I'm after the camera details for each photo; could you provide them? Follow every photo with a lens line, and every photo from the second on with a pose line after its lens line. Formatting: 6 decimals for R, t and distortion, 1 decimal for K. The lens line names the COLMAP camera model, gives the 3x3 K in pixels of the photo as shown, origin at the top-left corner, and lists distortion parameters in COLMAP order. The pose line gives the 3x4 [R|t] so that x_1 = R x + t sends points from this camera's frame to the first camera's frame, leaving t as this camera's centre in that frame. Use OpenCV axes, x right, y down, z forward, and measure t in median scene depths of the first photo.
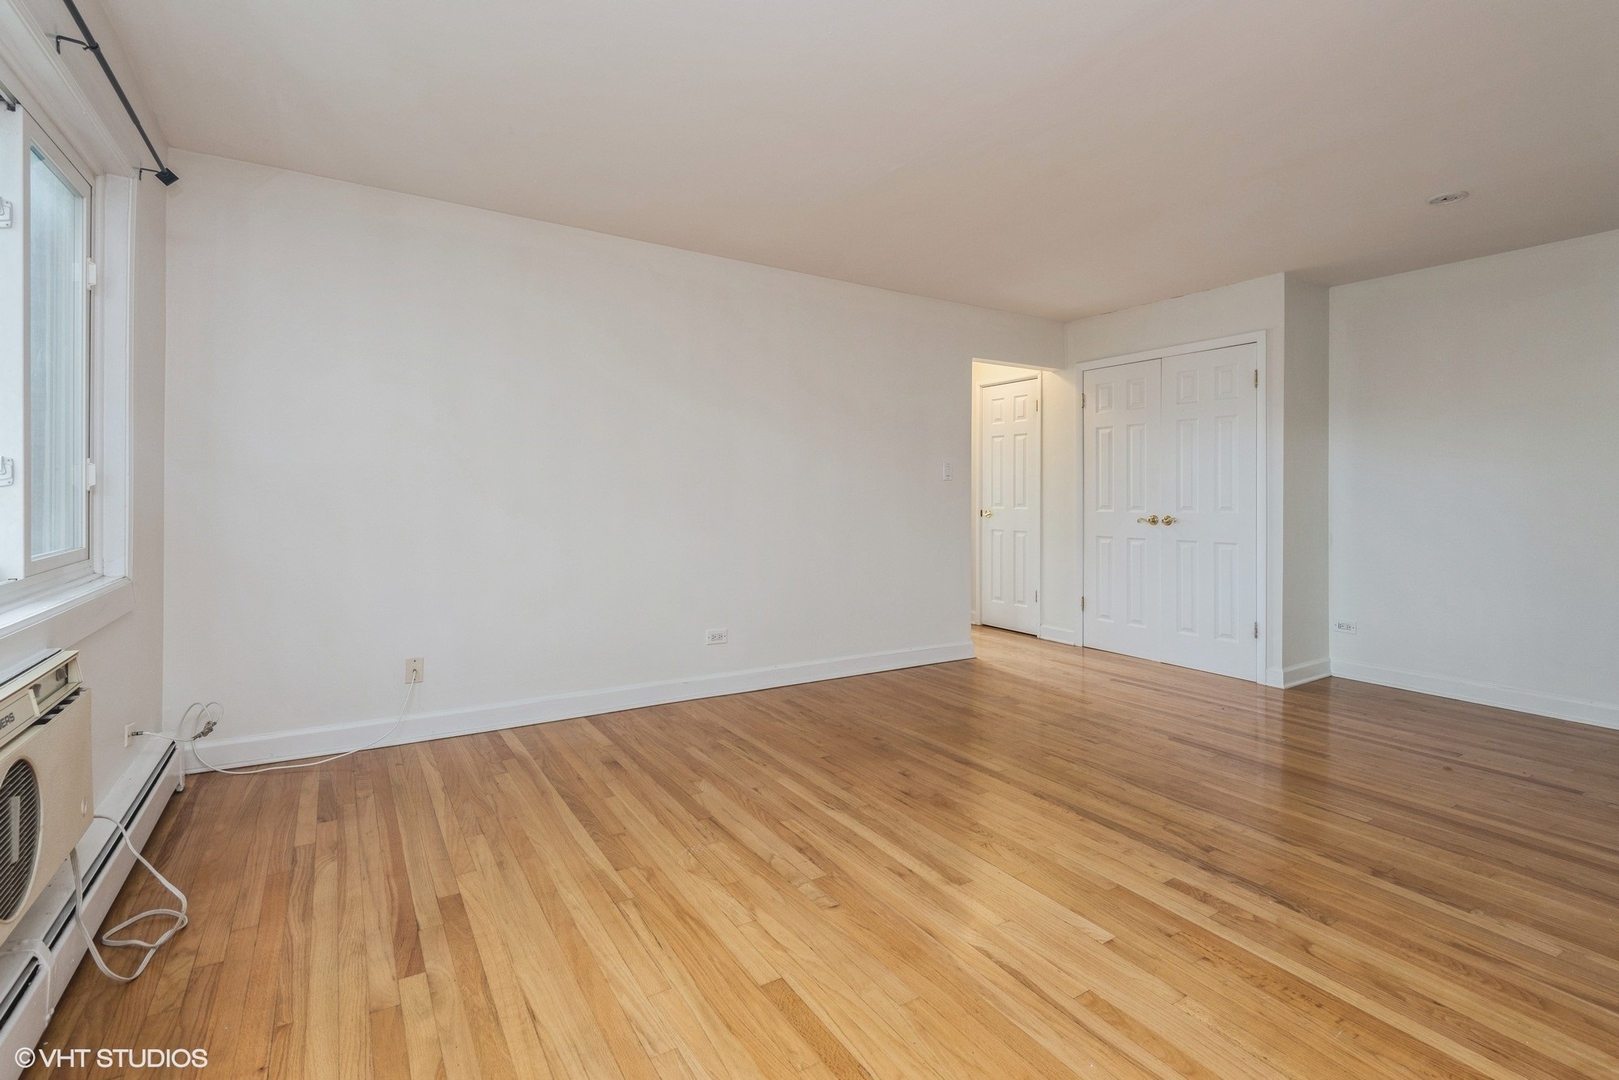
lens RADIAL K [[750.3, 0, 815.4], [0, 750.3, 491.9], [0, 0, 1]] dist [0.036181, -0.026664]
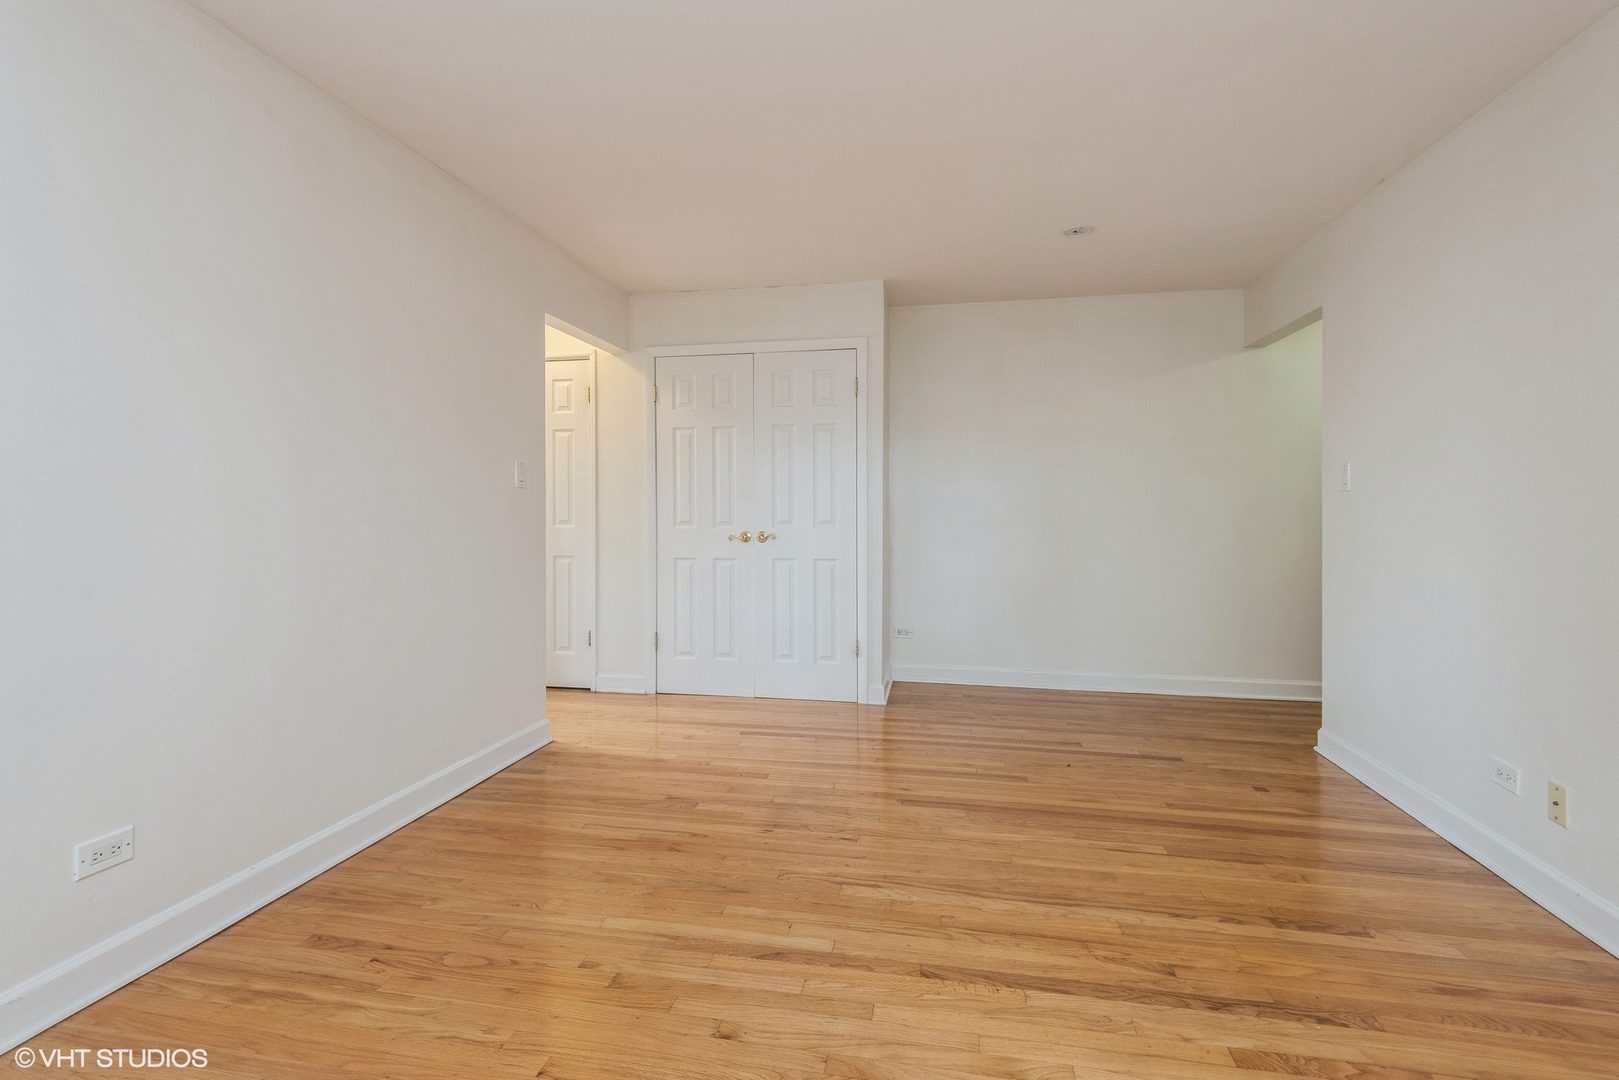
lens RADIAL K [[746.9, 0, 810.2], [0, 746.9, 515.9], [0, 0, 1]] dist [0.022481, -0.021635]
pose [[0.686884, -0.012965, 0.726652, -0.251589], [0.001091, 0.999858, 0.016808, -0.003651], [-0.726767, -0.010753, 0.686800, 0.668814]]
